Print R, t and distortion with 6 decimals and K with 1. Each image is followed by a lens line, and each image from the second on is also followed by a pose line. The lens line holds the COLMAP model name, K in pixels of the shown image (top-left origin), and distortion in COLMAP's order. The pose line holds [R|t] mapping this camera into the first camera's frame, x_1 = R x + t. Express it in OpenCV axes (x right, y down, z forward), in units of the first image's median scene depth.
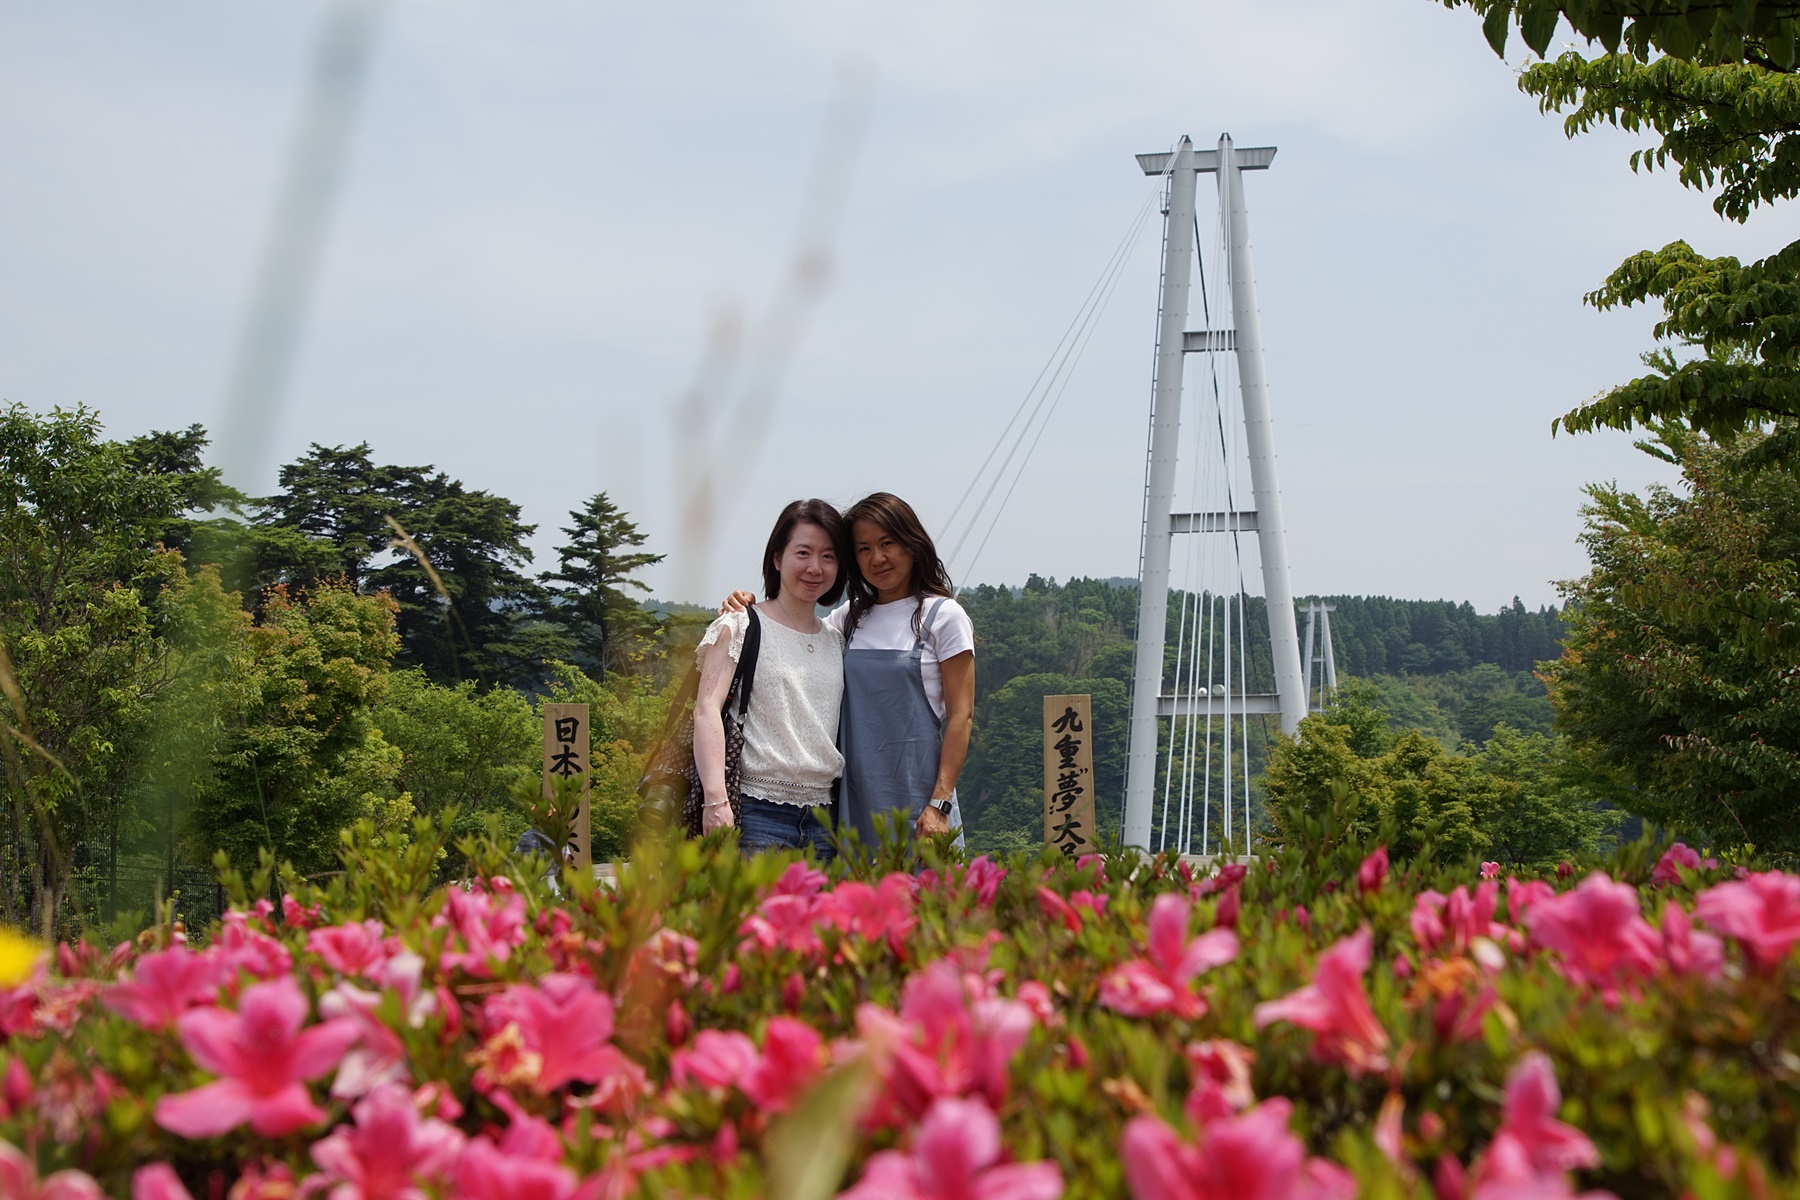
lens RADIAL K [[2656.1, 0, 899.1], [0, 2656.1, 608.4], [0, 0, 1]] dist [0.022146, 0.036851]
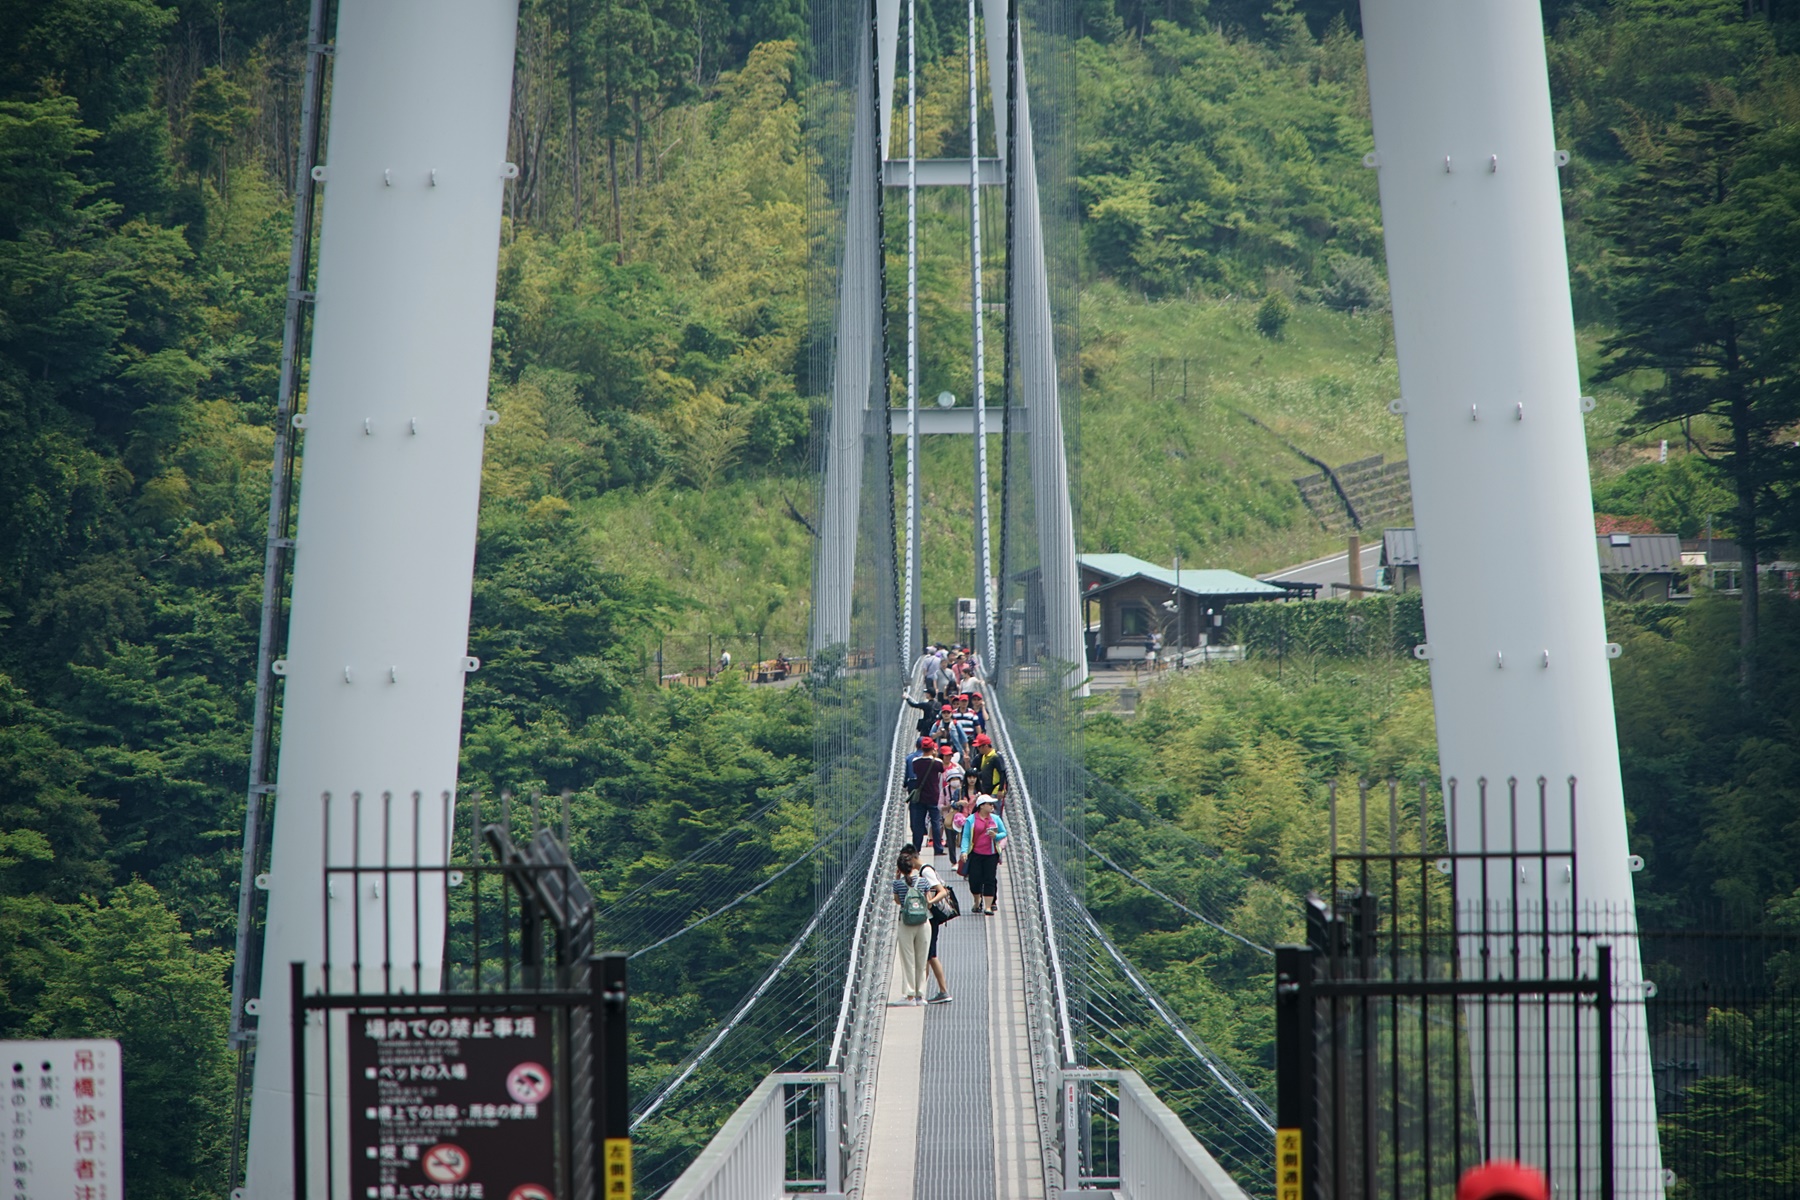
lens RADIAL K [[12136.6, 0, 901.8], [0, 12136.6, 598.9], [0, 0, 1]] dist [-0.804600, 83.375397]
pose [[0.986128, 0.002275, 0.165973, 0.008423], [-0.013522, 0.997684, 0.066661, 0.034366], [-0.165437, -0.067981, 0.983875, 0.351599]]
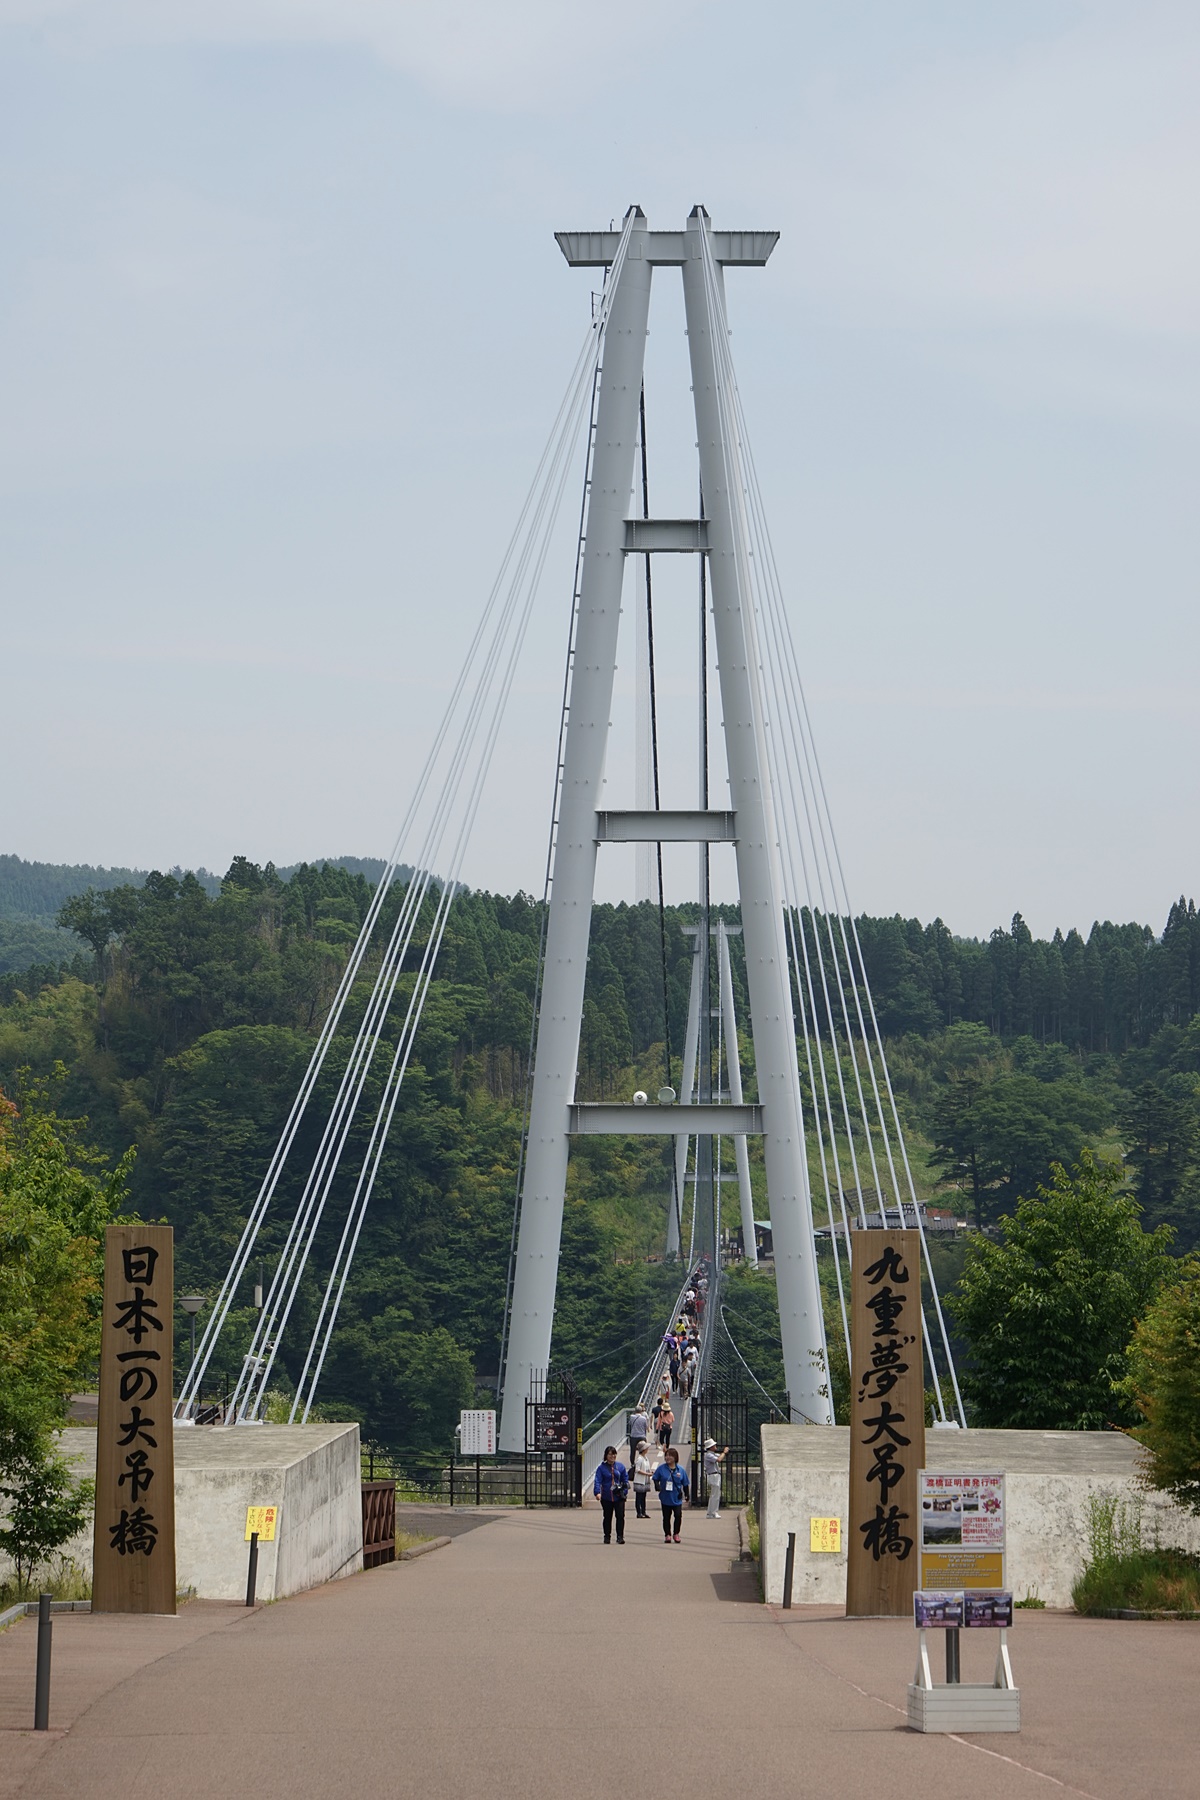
lens RADIAL K [[4450.3, 0, 653.7], [0, 4450.3, 894.8], [0, 0, 1]] dist [0.023626, -0.628092]
pose [[0.988035, 0.026953, 0.151856, -0.043943], [-0.026592, 0.999637, -0.004409, -0.012023], [-0.151920, 0.000318, 0.988393, -0.034802]]
